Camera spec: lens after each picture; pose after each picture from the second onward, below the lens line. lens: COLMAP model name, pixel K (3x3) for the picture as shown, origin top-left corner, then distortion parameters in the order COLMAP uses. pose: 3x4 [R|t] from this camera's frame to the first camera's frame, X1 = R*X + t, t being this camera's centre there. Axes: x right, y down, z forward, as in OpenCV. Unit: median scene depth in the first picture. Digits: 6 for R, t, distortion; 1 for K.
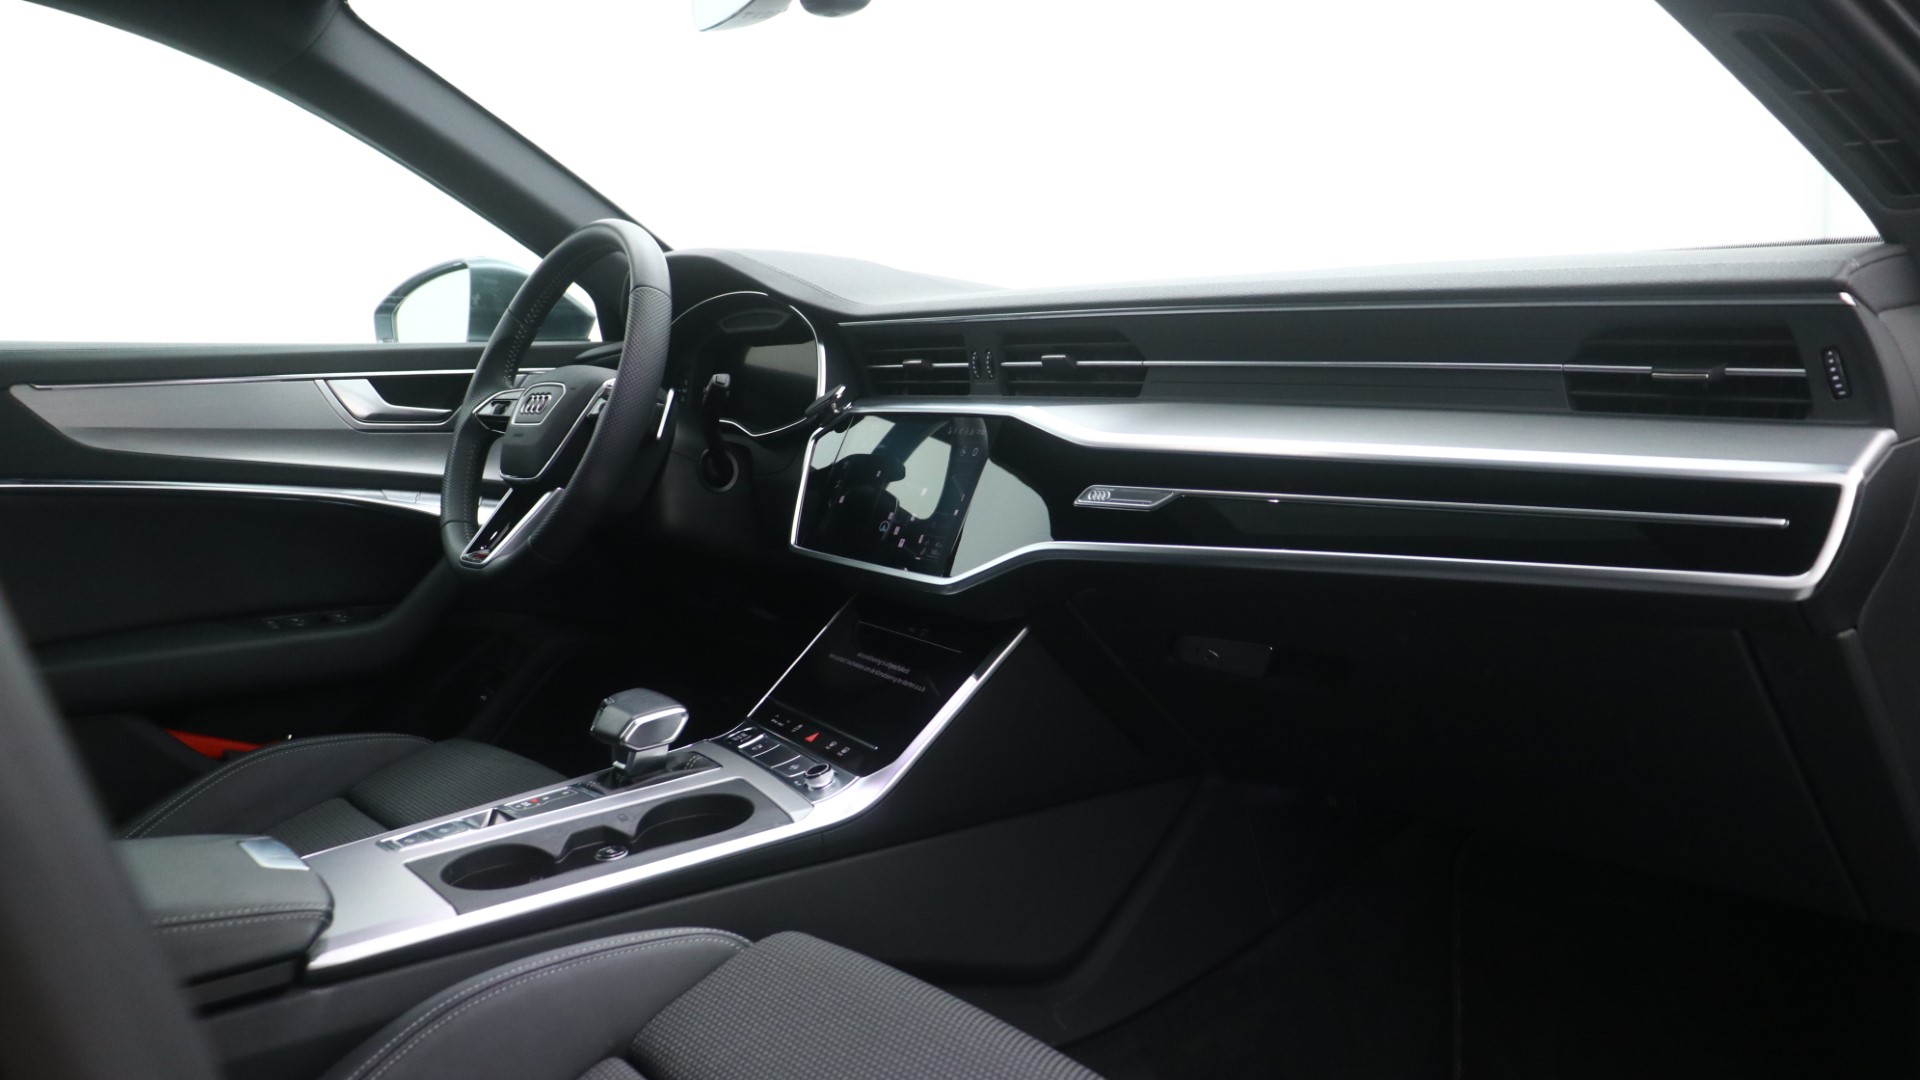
lens RADIAL K [[1595.4, 0, 960.0], [0, 1595.4, 540.0], [0, 0, 1]] dist [0.042914, -0.001757]
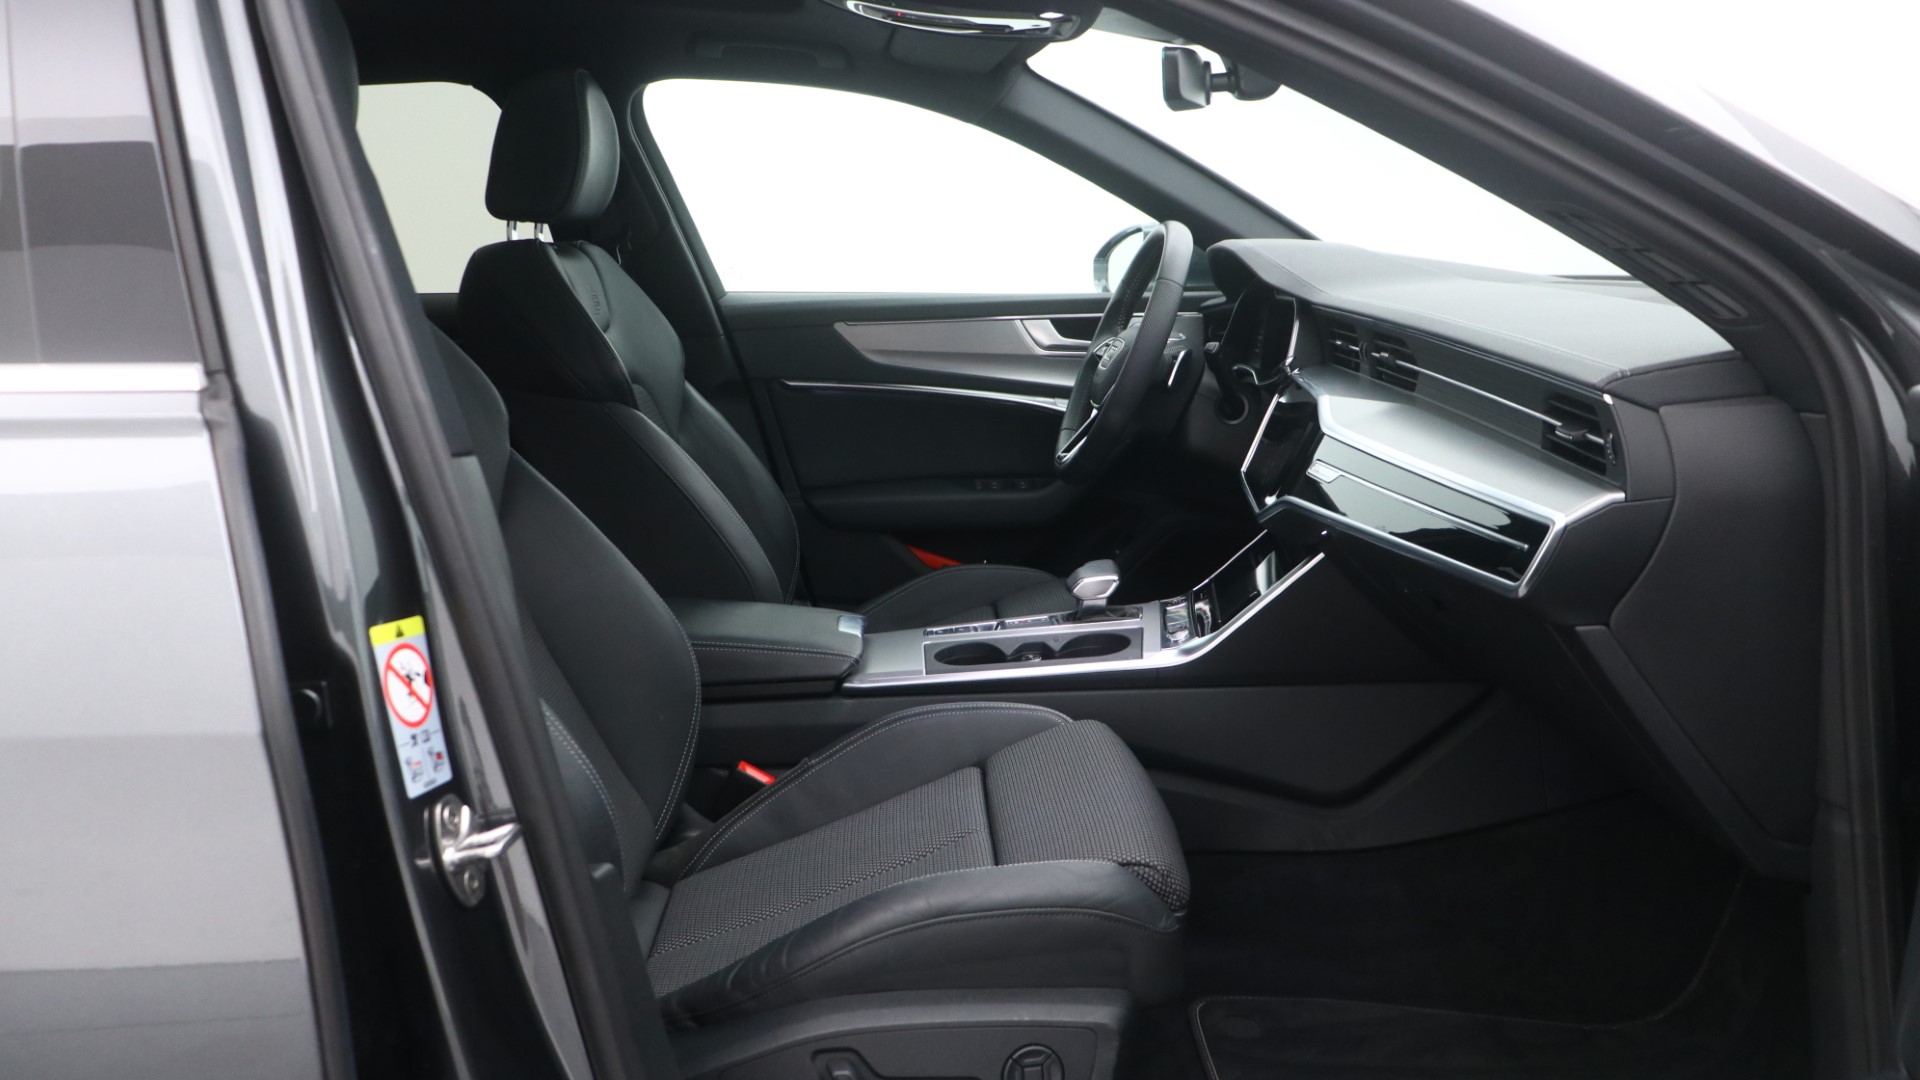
lens RADIAL K [[1595.4, 0, 960.0], [0, 1595.4, 540.0], [0, 0, 1]] dist [0.042914, -0.001757]
pose [[0.824573, 0.121992, -0.552446, 0.438237], [-0.071005, 0.991070, 0.112869, -0.072204], [0.561282, -0.053843, 0.825872, -0.263206]]
